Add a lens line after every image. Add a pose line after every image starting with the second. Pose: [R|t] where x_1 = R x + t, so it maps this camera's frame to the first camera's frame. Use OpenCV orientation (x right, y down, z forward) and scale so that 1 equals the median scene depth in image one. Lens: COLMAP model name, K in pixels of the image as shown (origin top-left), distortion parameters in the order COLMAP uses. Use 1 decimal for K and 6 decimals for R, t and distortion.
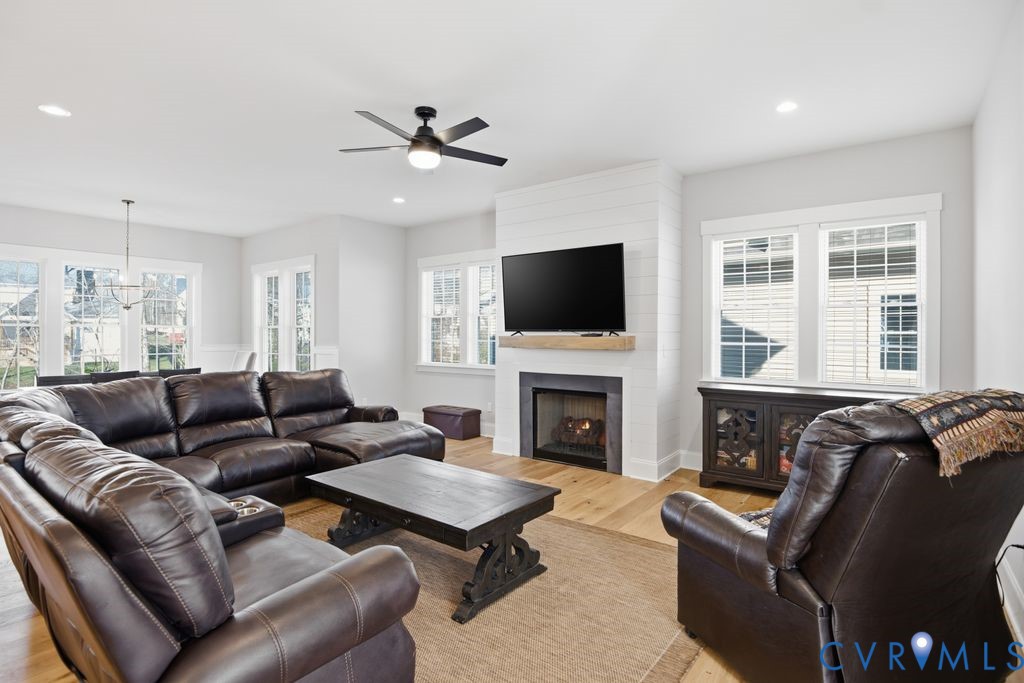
lens RADIAL K [[498.5, 0, 506.4], [0, 498.5, 337.8], [0, 0, 1]] dist [-0.036245, -0.002814]
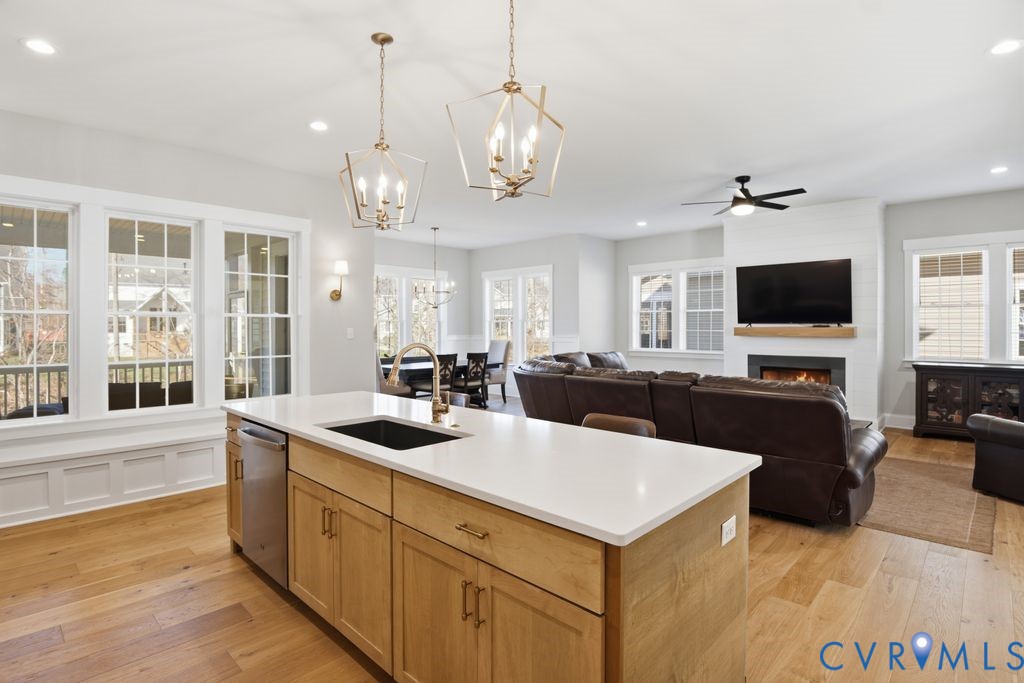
lens RADIAL K [[498.5, 0, 507.7], [0, 498.5, 327.5], [0, 0, 1]] dist [-0.036245, -0.002814]
pose [[0.992269, -0.002220, -0.124084, -0.501352], [0.001405, 0.999977, -0.006658, 0.005323], [0.124096, 0.006432, 0.992249, -0.422137]]
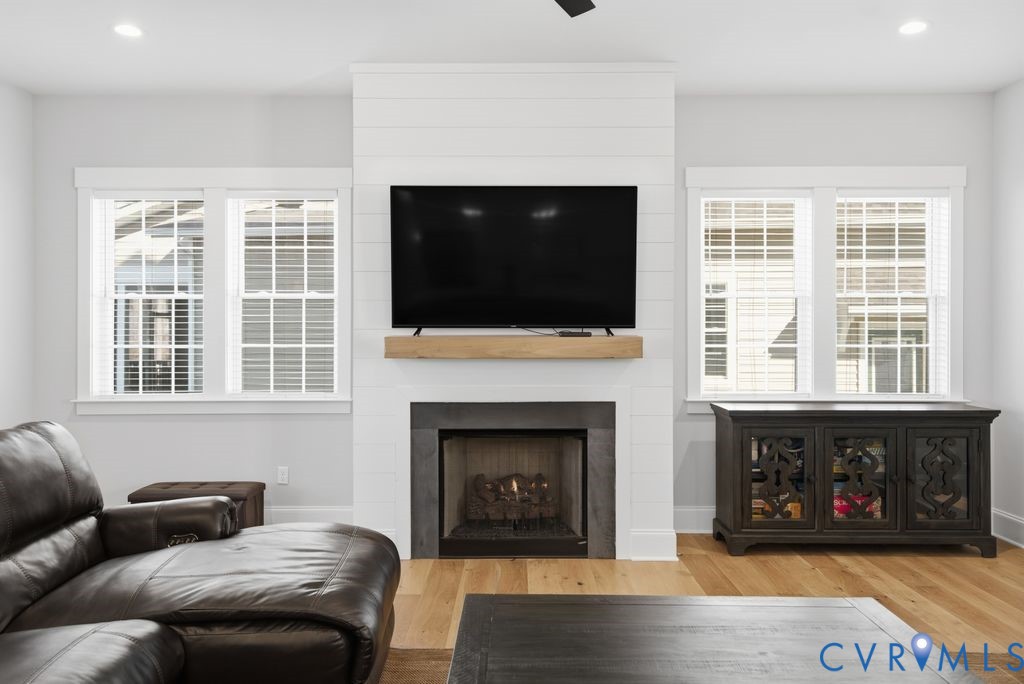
lens RADIAL K [[765.1, 0, 511.4], [0, 765.1, 341.8], [0, 0, 1]] dist [0.015904, 0.000520]
pose [[0.797957, -0.009223, 0.602643, -0.443068], [0.006548, 0.999957, 0.006633, -0.003056], [-0.602678, -0.001347, 0.797983, 0.305983]]
